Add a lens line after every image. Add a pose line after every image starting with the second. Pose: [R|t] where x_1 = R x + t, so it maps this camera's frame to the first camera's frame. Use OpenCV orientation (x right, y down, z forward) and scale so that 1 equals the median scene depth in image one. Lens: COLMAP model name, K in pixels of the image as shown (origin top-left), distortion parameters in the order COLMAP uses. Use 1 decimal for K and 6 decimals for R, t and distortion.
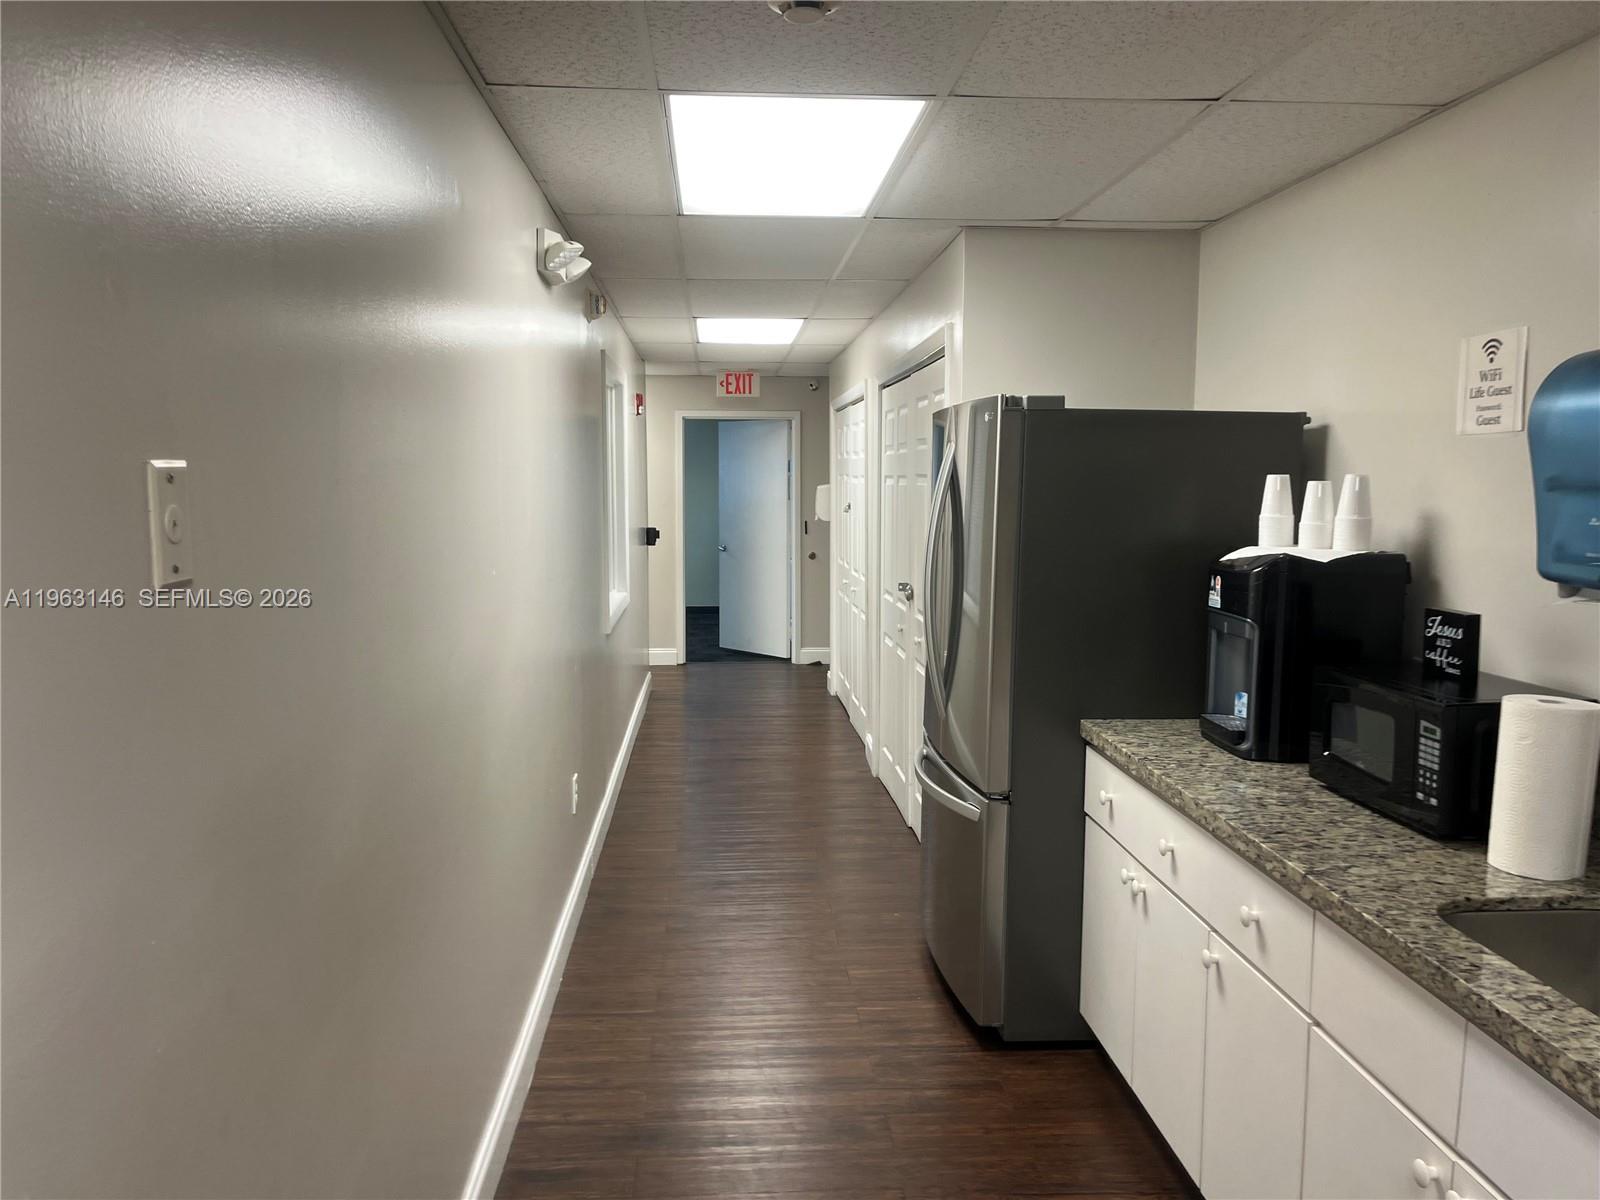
lens RADIAL K [[1214.3, 0, 797.8], [0, 1214.3, 602.5], [0, 0, 1]] dist [0.041684, -0.026020]
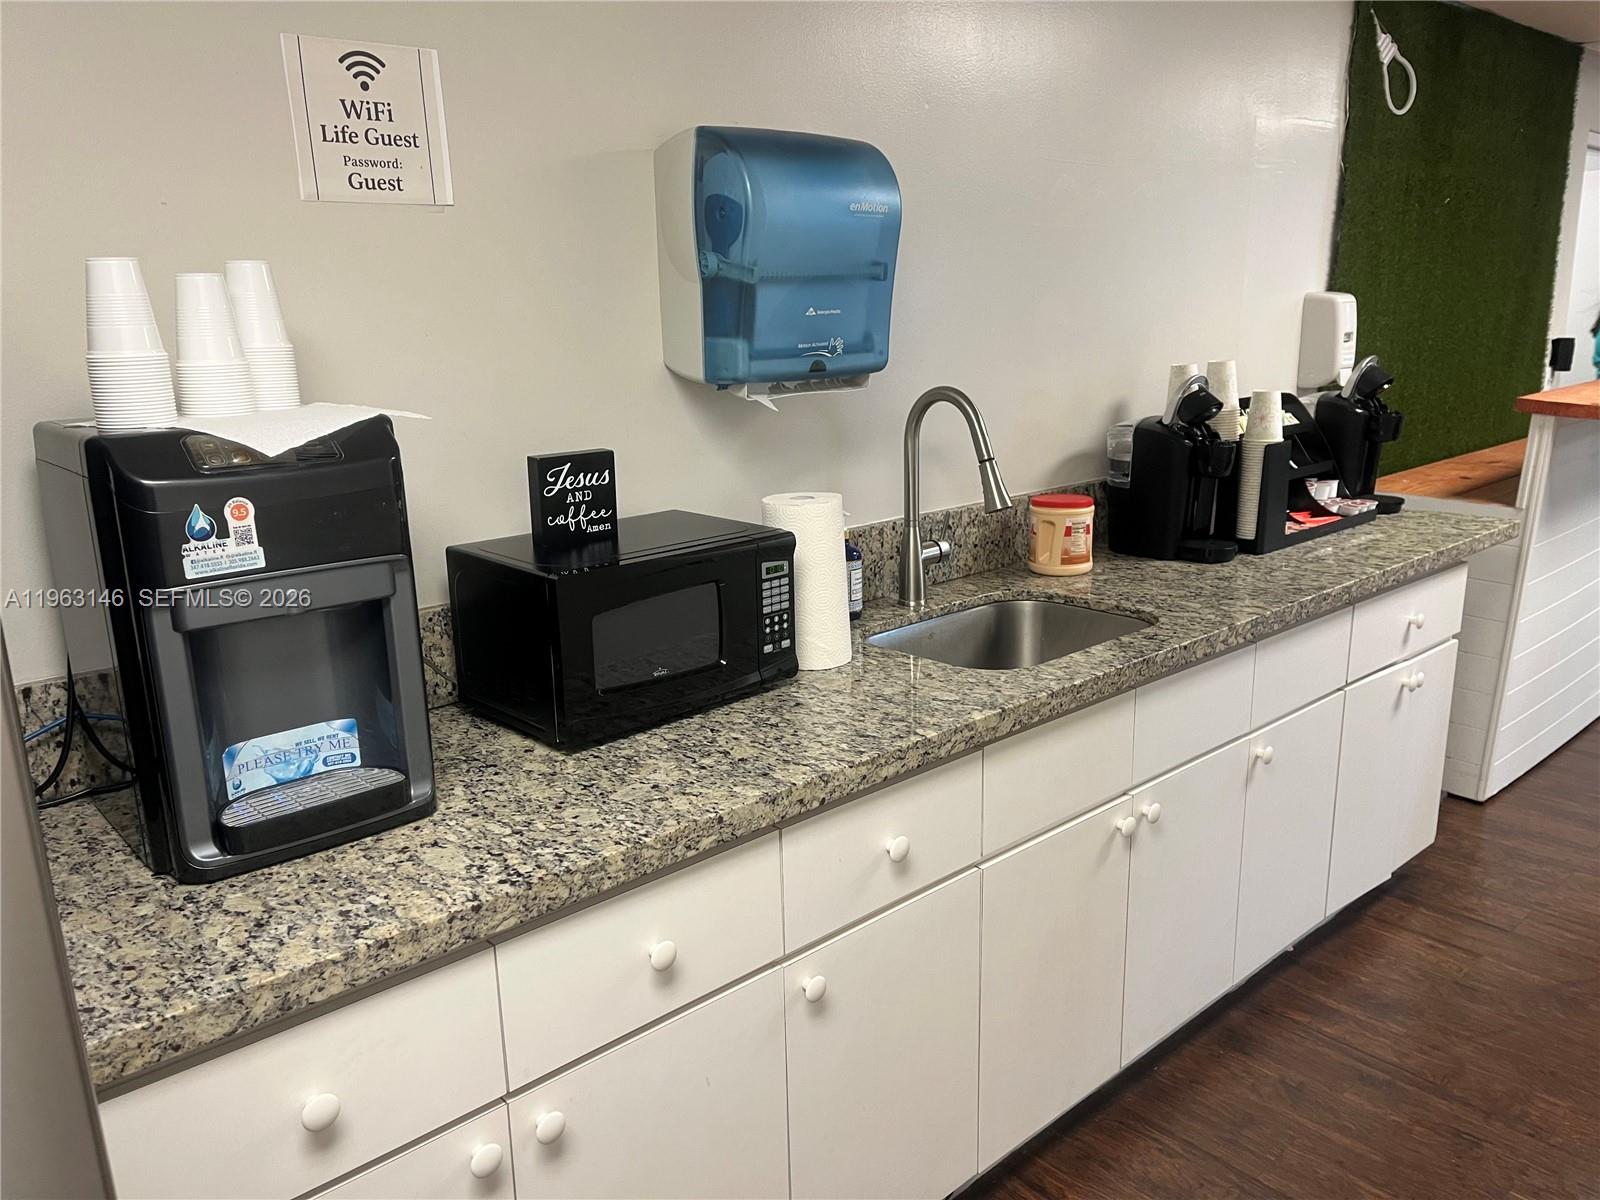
lens RADIAL K [[1214.3, 0, 829.4], [0, 1214.3, 616.6], [0, 0, 1]] dist [0.041684, -0.026020]
pose [[-0.621971, -0.193033, 0.758874, -0.151055], [0.100102, 0.941586, 0.321552, -0.123998], [-0.776615, 0.275961, -0.566316, 1.337843]]
